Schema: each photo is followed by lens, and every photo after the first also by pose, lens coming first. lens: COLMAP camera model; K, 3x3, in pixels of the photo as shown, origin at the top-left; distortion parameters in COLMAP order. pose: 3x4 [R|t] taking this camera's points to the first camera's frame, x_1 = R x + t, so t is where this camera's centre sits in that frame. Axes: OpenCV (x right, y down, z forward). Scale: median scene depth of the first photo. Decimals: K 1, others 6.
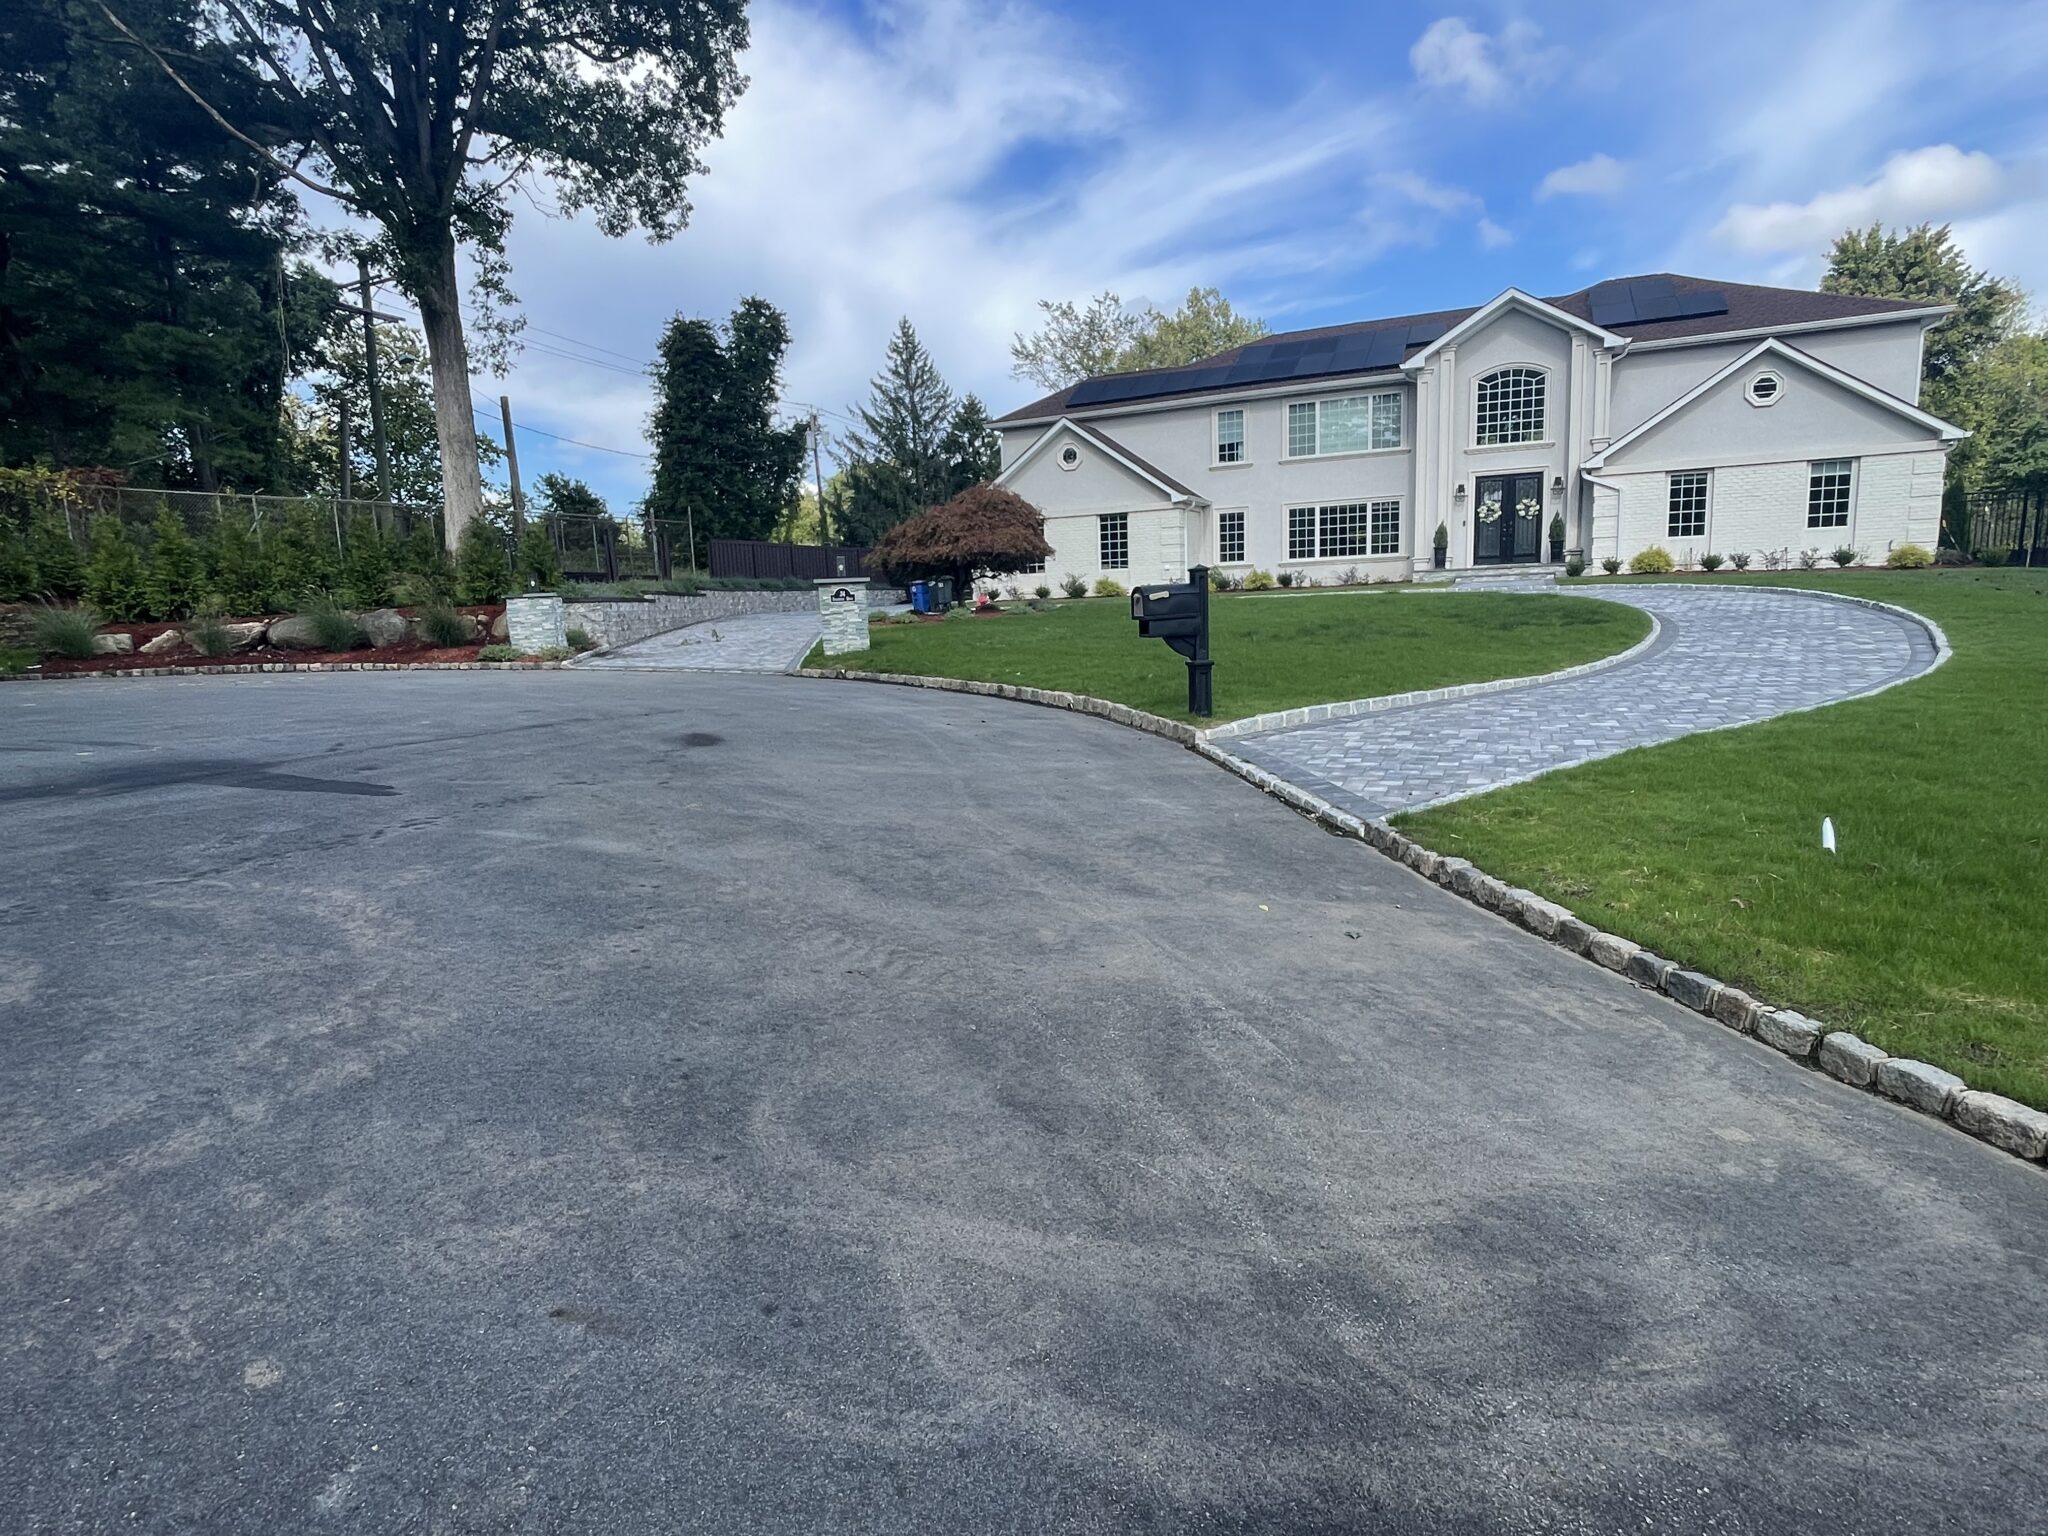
lens RADIAL K [[1085.1, 0, 1026.0], [0, 1085.1, 783.0], [0, 0, 1]] dist [-0.001429, -0.002649]
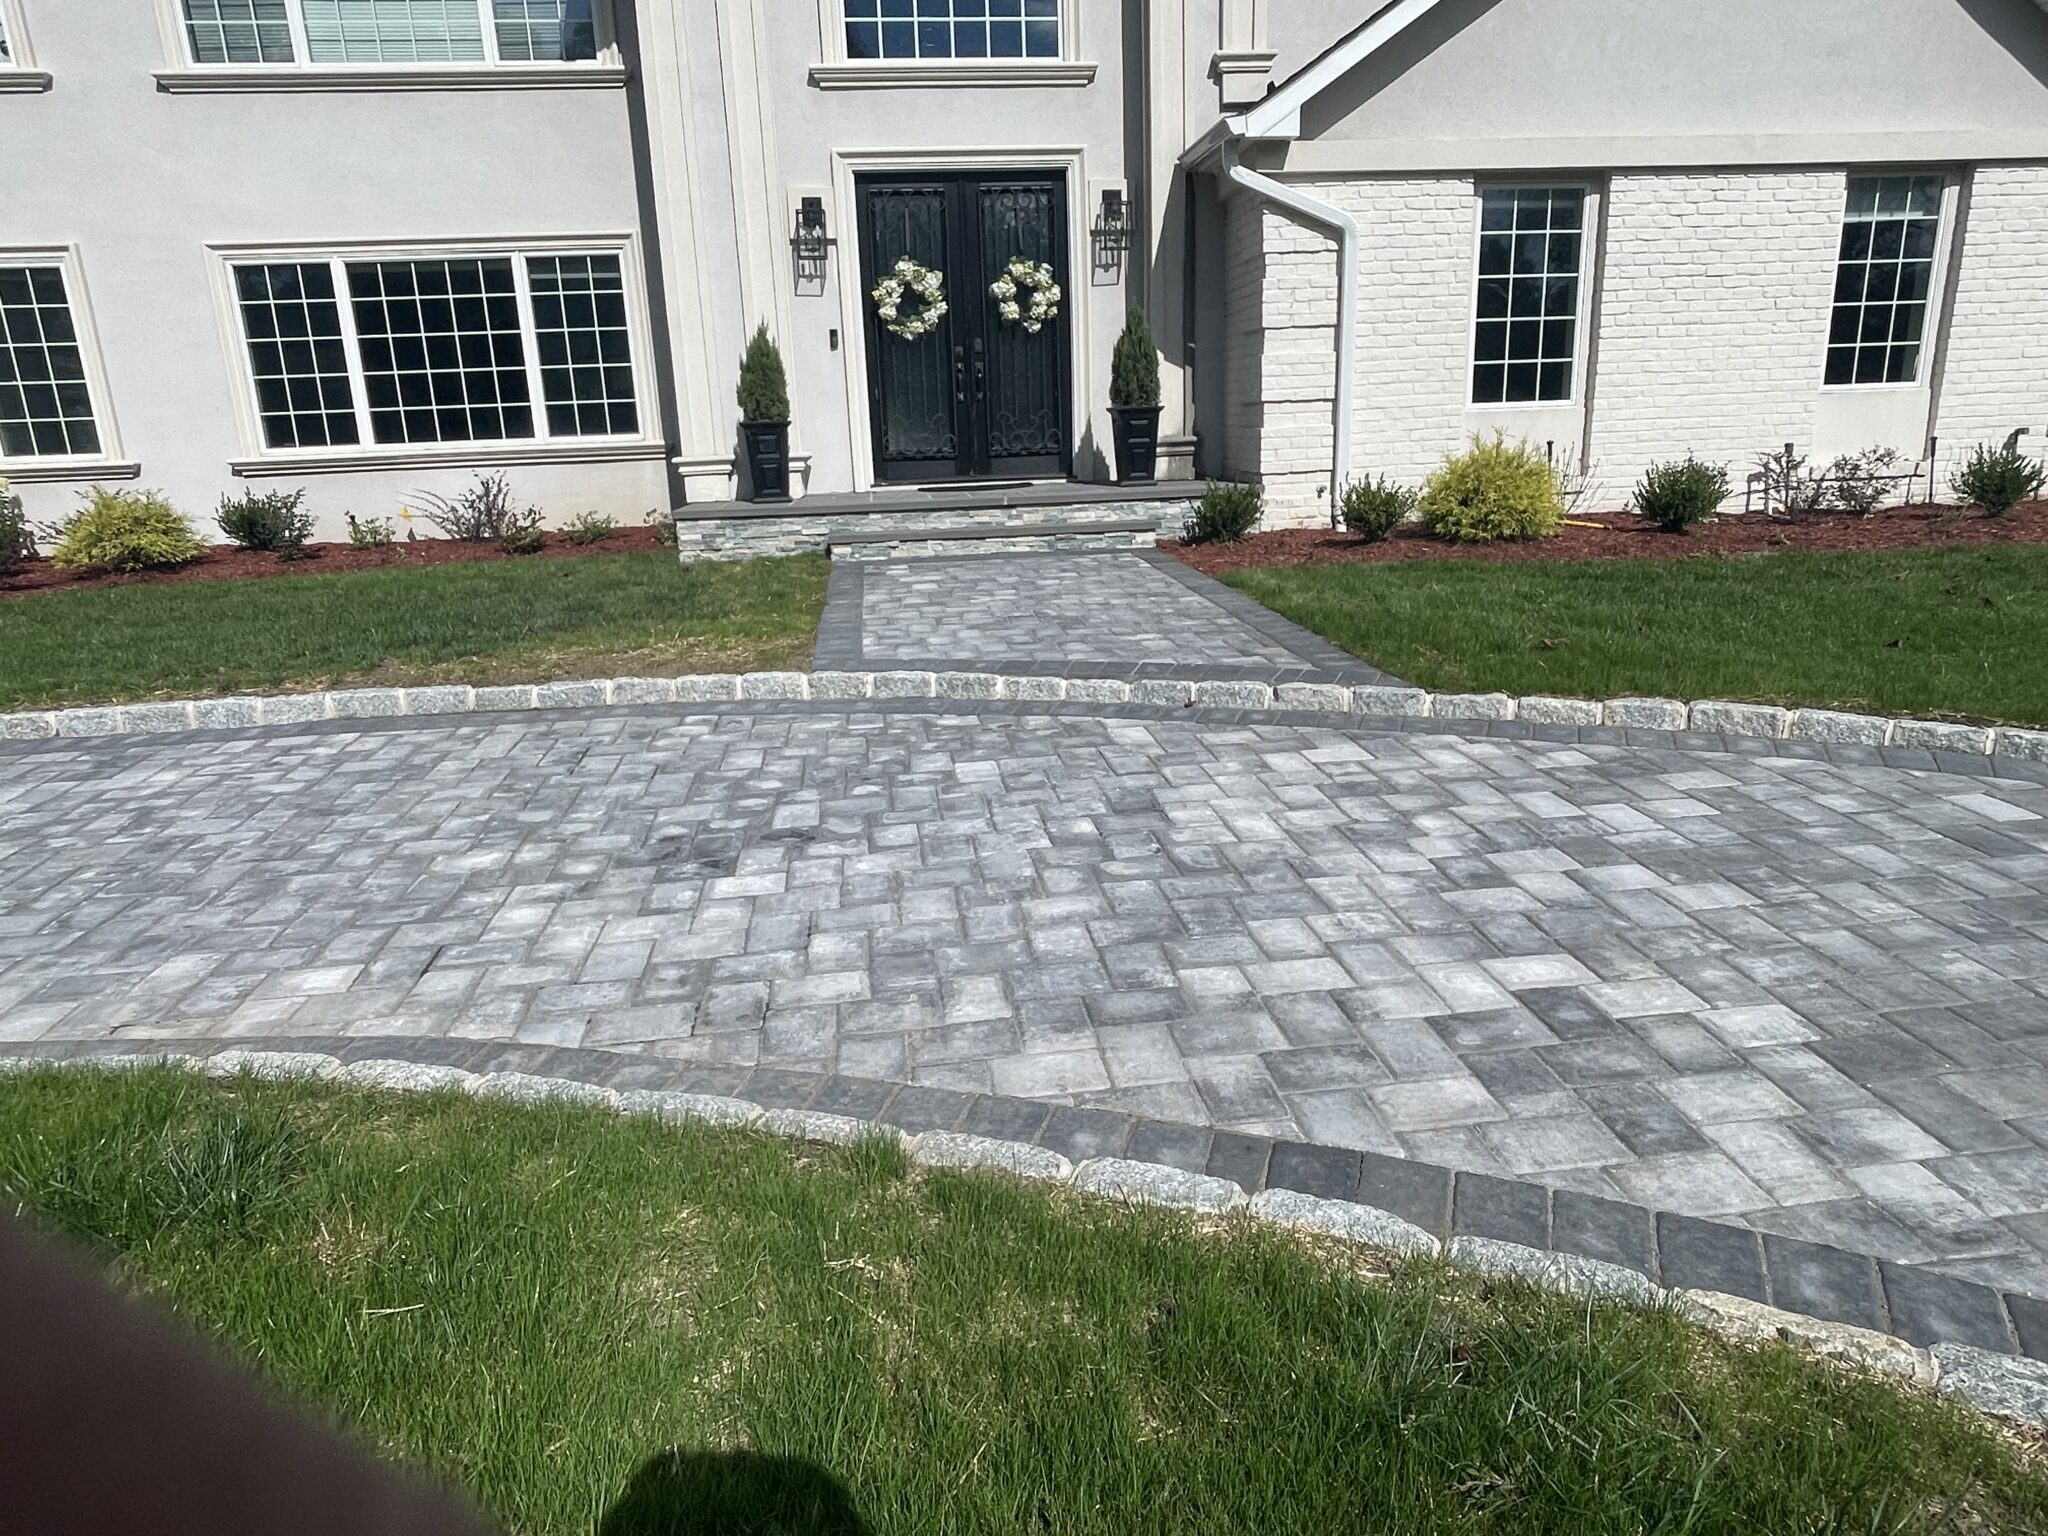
lens RADIAL K [[1248.3, 0, 998.9], [0, 1248.3, 783.2], [0, 0, 1]] dist [-0.006560, -0.002632]
pose [[0.860212, -0.132428, 0.492440, 0.244912], [0.086010, 0.989534, 0.115862, -0.146221], [-0.502630, -0.057311, 0.862600, 0.640296]]
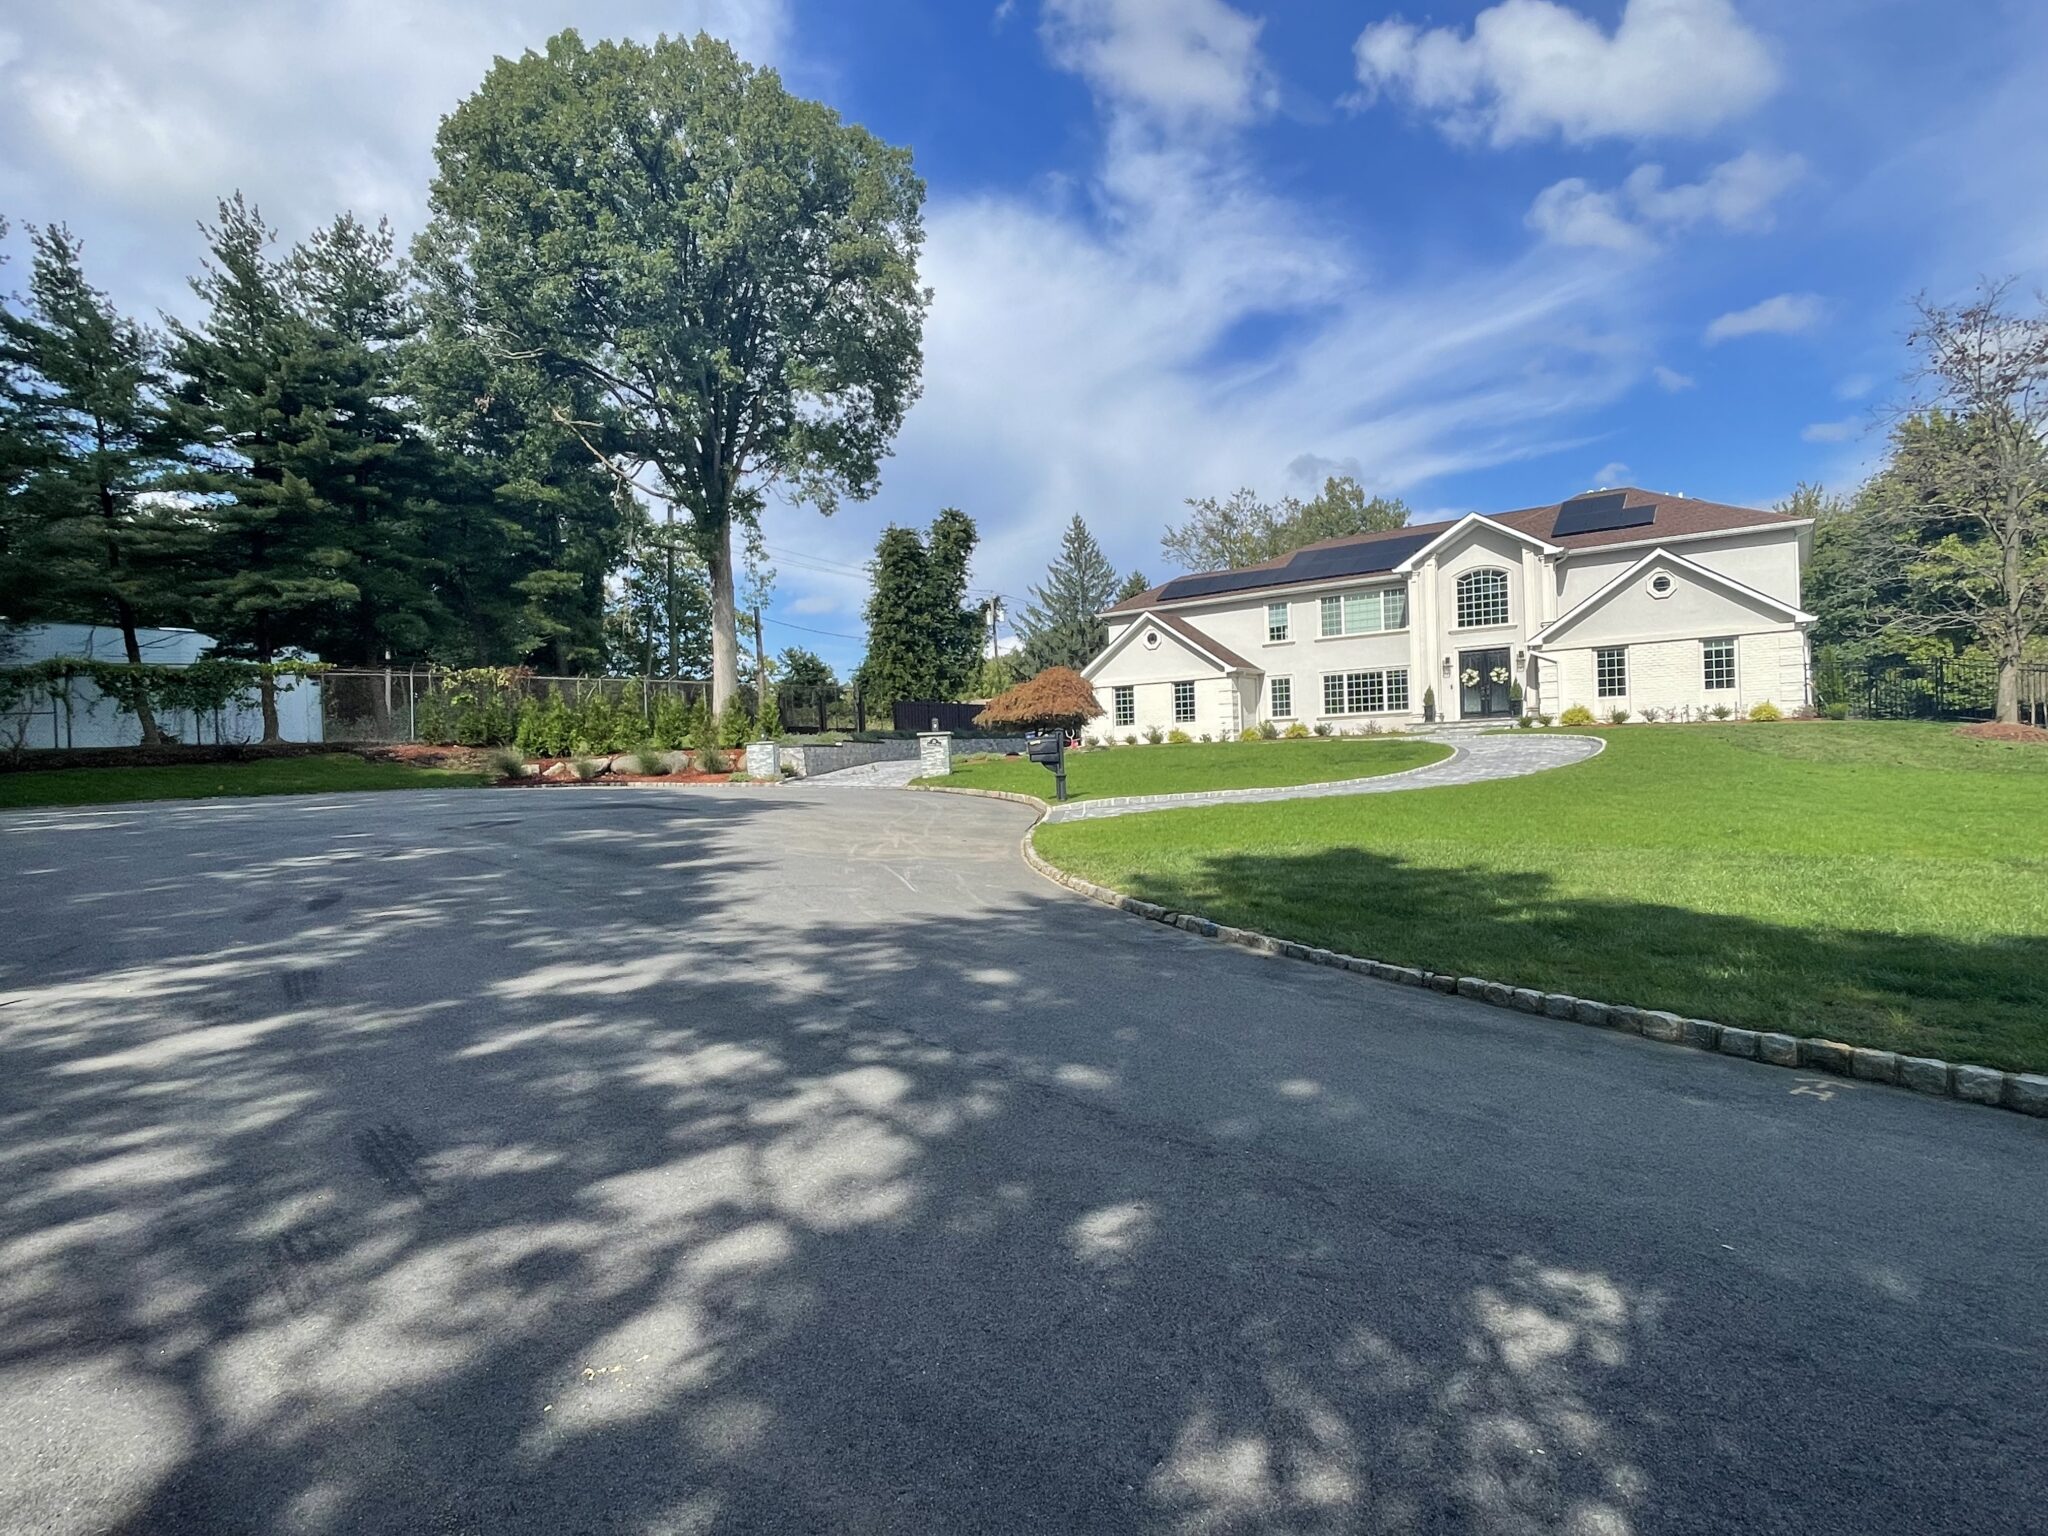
lens RADIAL K [[1085.1, 0, 1024.6], [0, 1085.1, 791.3], [0, 0, 1]] dist [-0.001429, -0.002649]
pose [[0.980389, 0.008216, -0.196903, 0.154902], [-0.033126, 0.991785, -0.123550, 0.053075], [0.194270, 0.127650, 0.972607, -0.302099]]
